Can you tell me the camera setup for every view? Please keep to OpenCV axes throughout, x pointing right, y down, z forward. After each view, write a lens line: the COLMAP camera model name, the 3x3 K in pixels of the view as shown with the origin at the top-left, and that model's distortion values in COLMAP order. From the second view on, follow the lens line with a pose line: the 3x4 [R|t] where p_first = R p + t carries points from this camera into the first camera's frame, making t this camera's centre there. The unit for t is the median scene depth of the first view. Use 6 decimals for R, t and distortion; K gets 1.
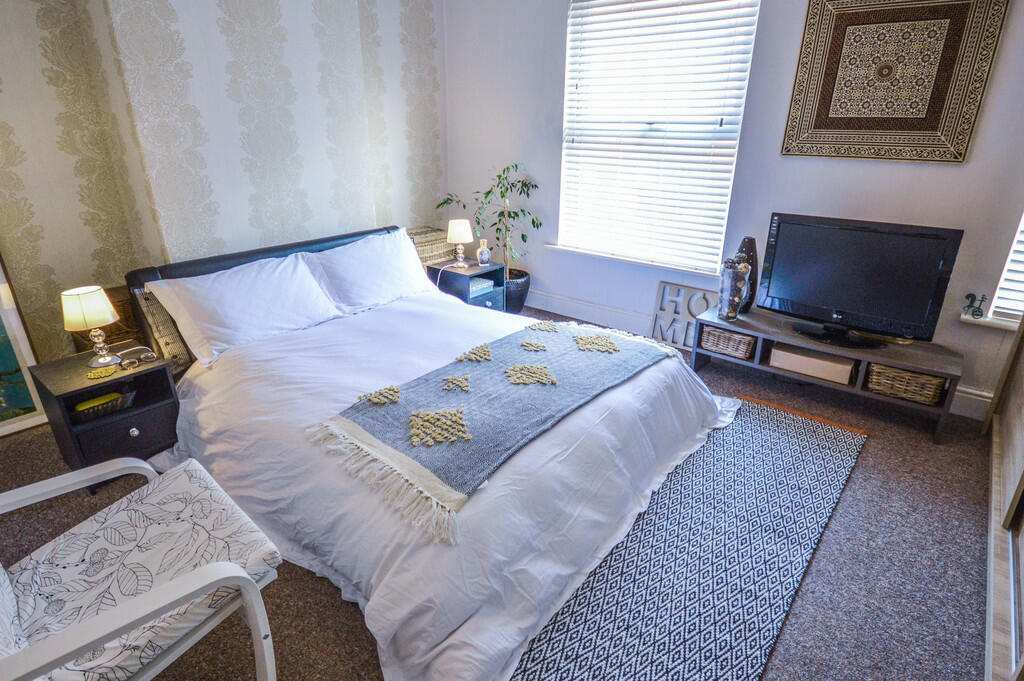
lens RADIAL K [[538.7, 0, 505.3], [0, 538.7, 341.7], [0, 0, 1]] dist [-0.002396, -0.001270]
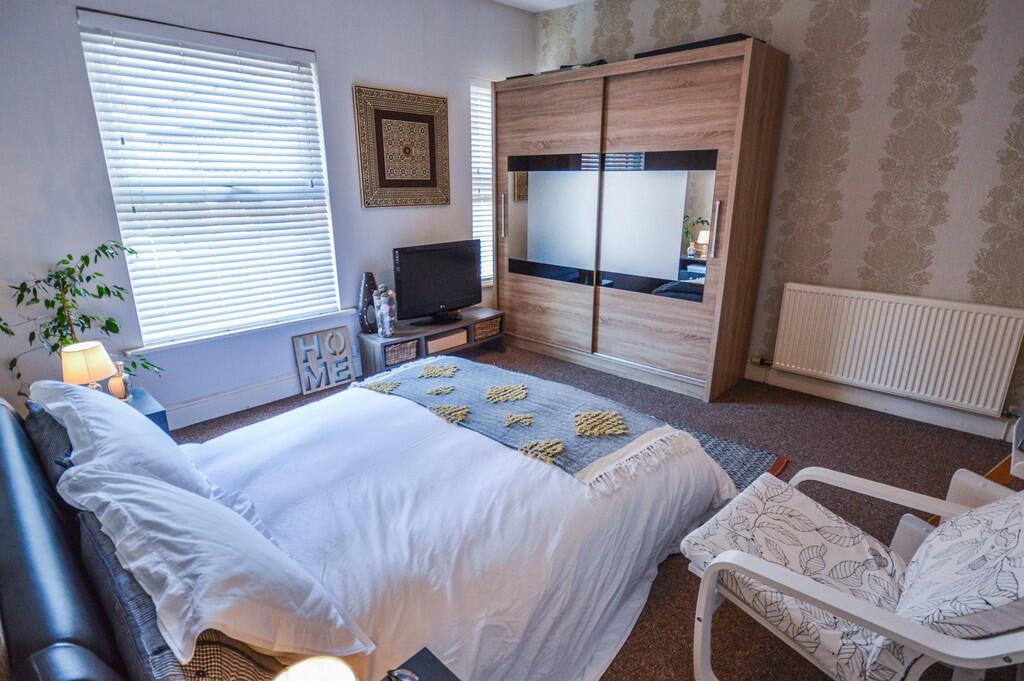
lens RADIAL K [[538.7, 0, 505.3], [0, 538.7, 341.7], [0, 0, 1]] dist [-0.002396, -0.001270]
pose [[0.065485, -0.294110, 0.953526, -0.860082], [0.376105, 0.892376, 0.249419, -0.274206], [-0.924260, 0.342292, 0.169053, 0.622593]]
